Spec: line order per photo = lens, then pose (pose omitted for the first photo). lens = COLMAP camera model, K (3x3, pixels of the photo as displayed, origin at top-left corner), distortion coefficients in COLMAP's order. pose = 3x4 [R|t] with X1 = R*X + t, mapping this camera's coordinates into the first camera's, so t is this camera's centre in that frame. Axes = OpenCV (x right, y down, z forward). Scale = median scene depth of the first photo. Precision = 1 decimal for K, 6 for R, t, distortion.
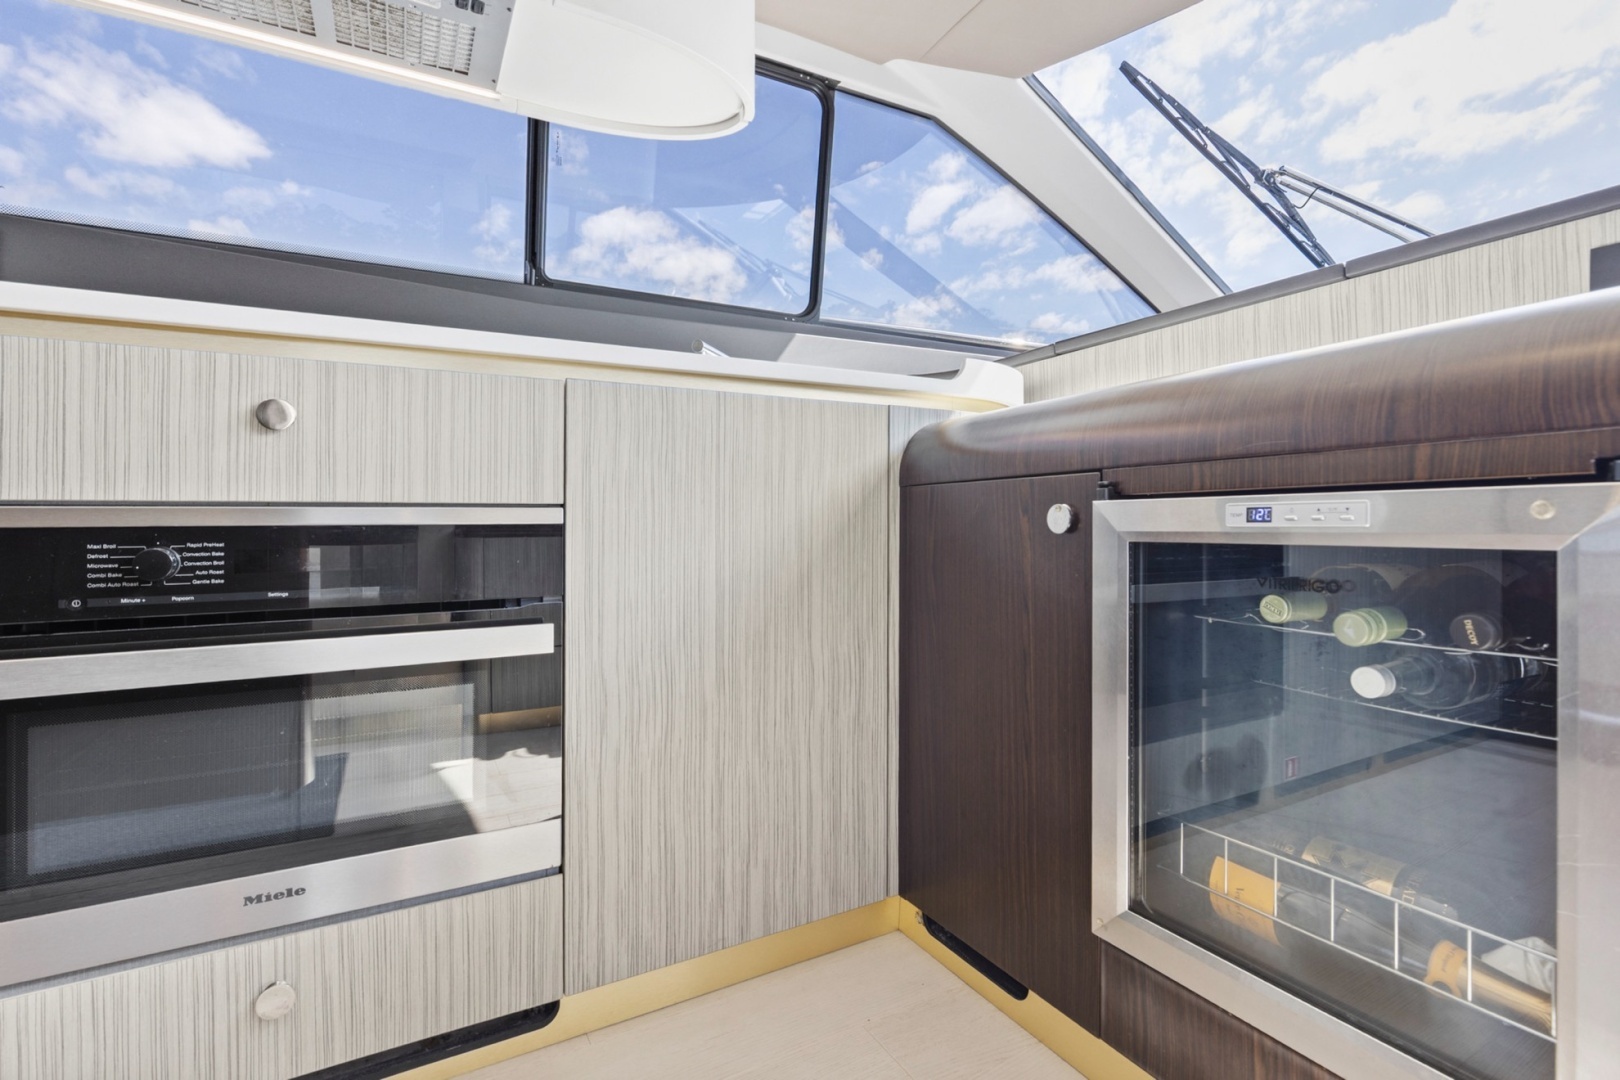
lens RADIAL K [[745.3, 0, 814.7], [0, 745.3, 545.1], [0, 0, 1]] dist [0.001259, -0.001893]
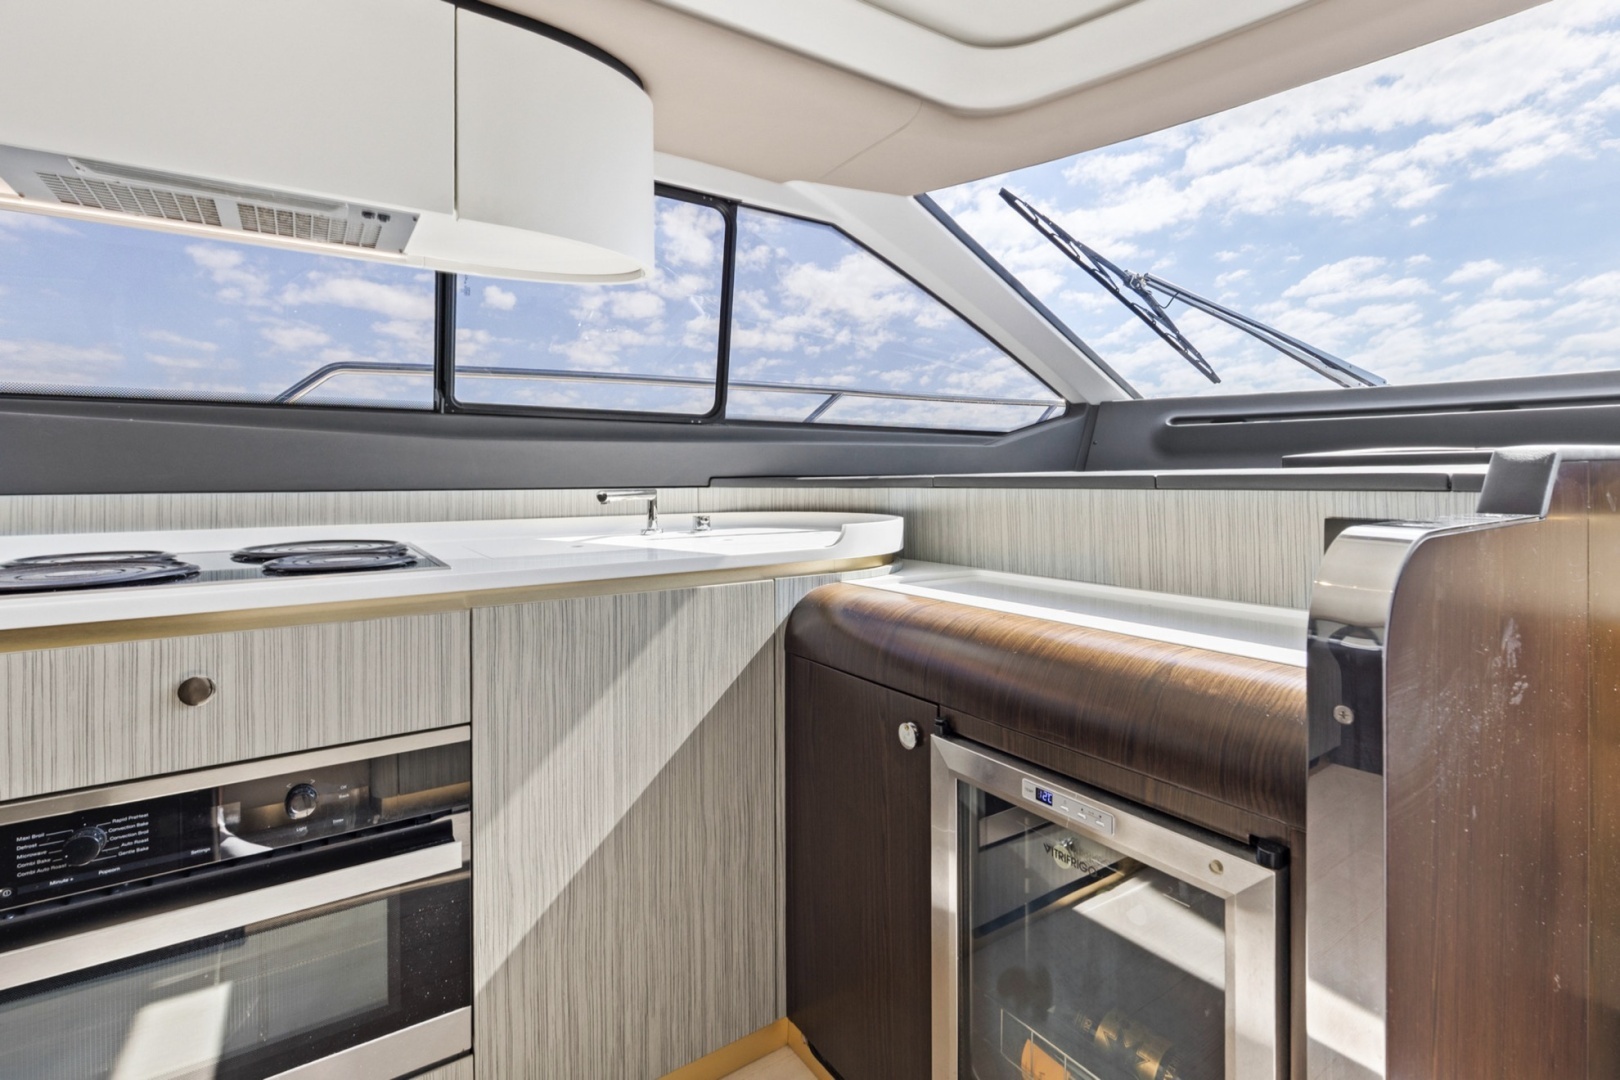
lens RADIAL K [[743.0, 0, 805.6], [0, 743.0, 531.4], [0, 0, 1]] dist [-0.000263, -0.000439]
pose [[0.996282, -0.007428, 0.085831, 0.059348], [0.006886, 0.999954, 0.006614, -0.308546], [-0.085877, -0.005998, 0.996288, -0.124515]]
